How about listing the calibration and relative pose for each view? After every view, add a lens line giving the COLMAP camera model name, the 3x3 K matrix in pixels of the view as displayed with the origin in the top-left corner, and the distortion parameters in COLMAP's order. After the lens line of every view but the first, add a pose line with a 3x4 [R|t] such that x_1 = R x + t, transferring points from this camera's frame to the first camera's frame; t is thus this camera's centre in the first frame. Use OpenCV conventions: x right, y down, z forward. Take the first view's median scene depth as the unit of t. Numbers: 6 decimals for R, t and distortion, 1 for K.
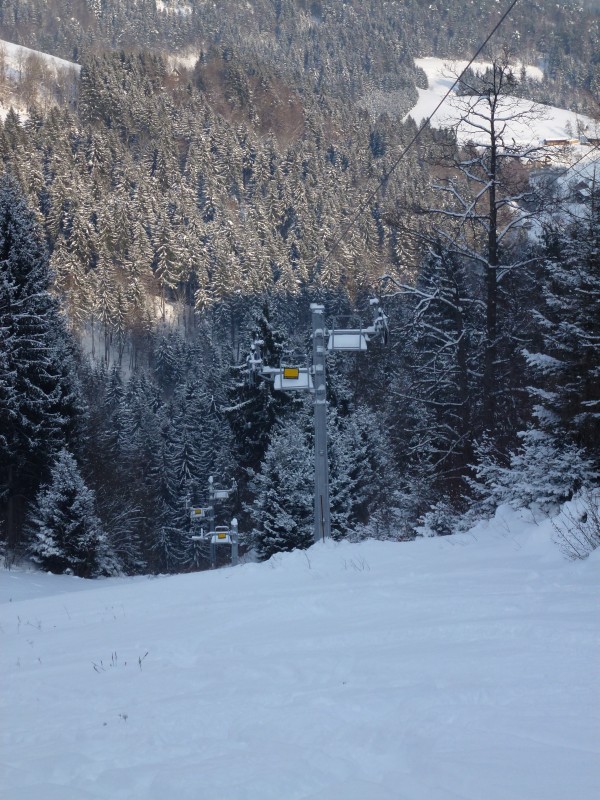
lens RADIAL K [[2418.1, 0, 299.8], [0, 2418.1, 400.0], [0, 0, 1]] dist [0.108348, 0.000000]
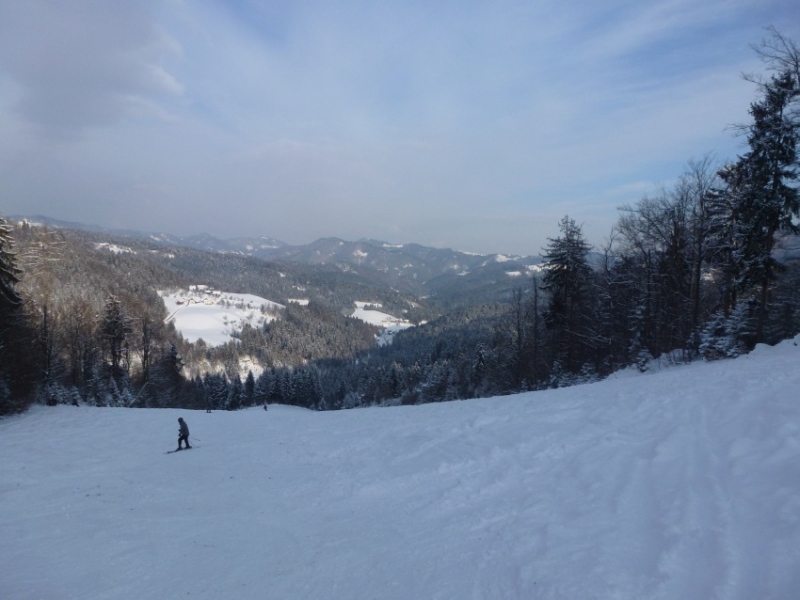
lens RADIAL K [[558.9, 0, 399.7], [0, 558.9, 299.0], [0, 0, 1]] dist [-0.001089, -0.000545]
pose [[0.991246, 0.027675, 0.129094, -0.010211], [-0.009993, 0.990706, -0.135653, -0.006950], [-0.131648, 0.133176, 0.982310, -0.125667]]
